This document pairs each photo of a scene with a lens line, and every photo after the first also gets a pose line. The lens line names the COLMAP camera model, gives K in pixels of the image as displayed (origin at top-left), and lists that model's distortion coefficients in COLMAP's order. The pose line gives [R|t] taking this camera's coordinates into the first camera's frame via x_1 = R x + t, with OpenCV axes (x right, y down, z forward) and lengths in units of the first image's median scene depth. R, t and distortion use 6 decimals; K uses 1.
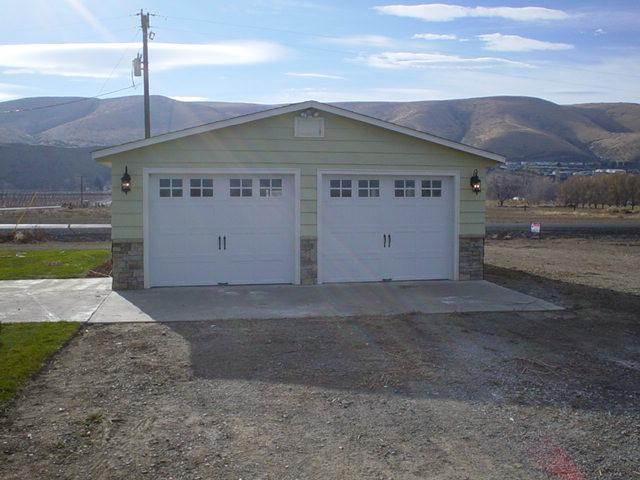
lens RADIAL K [[620.2, 0, 320.0], [0, 620.2, 240.0], [0, 0, 1]] dist [-0.101983, 0.012289]
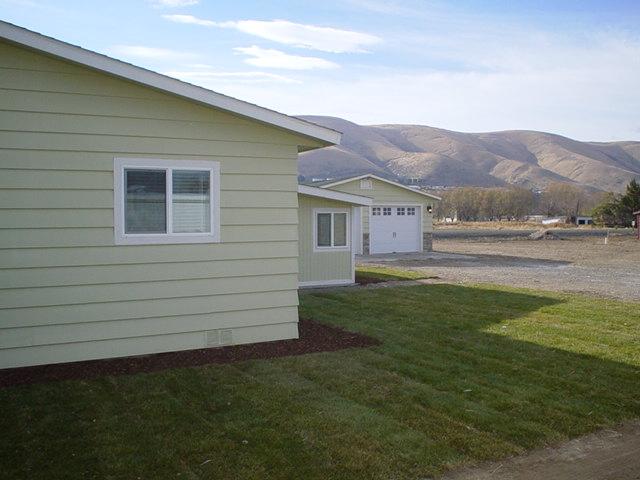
lens RADIAL K [[620.2, 0, 320.0], [0, 620.2, 240.0], [0, 0, 1]] dist [-0.101983, 0.012289]
pose [[0.952072, -0.014995, 0.305506, -0.827077], [0.022265, 0.999546, -0.020324, 0.058935], [-0.305063, 0.026152, 0.951973, -1.043629]]
